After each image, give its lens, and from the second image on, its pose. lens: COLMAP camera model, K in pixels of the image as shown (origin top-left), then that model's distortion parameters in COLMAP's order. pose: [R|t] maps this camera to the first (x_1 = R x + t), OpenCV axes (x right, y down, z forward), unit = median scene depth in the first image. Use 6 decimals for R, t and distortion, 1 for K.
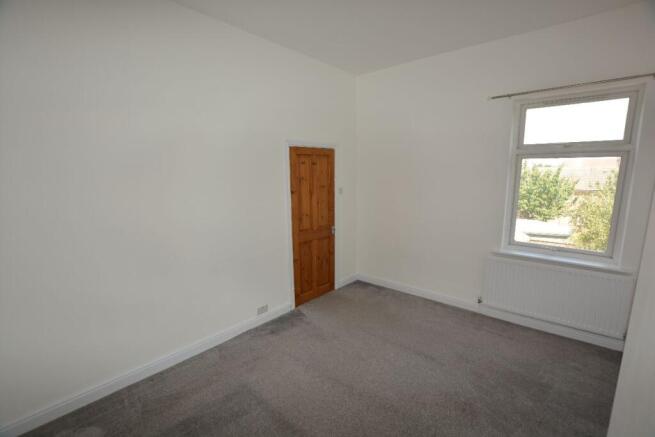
lens RADIAL K [[290.5, 0, 327.5], [0, 290.5, 218.5], [0, 0, 1]] dist [0.000455, 0.000059]
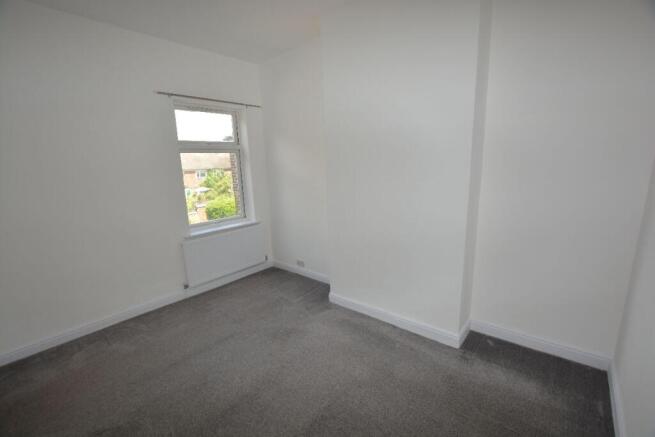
lens RADIAL K [[290.5, 0, 327.5], [0, 290.5, 218.5], [0, 0, 1]] dist [0.000455, 0.000059]
pose [[0.019320, -0.186574, 0.982251, -0.508020], [0.195780, 0.964121, 0.179279, -0.048804], [-0.980457, 0.188842, 0.055154, 0.426661]]
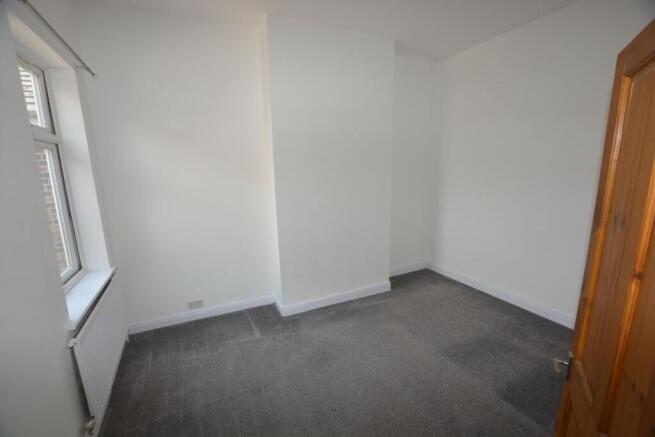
lens RADIAL K [[290.5, 0, 327.5], [0, 290.5, 218.5], [0, 0, 1]] dist [0.000455, 0.000059]
pose [[-0.904361, -0.055503, 0.423143, -0.037882], [0.095498, 0.940046, 0.327406, -0.192712], [-0.415946, 0.336502, -0.844840, 1.223194]]
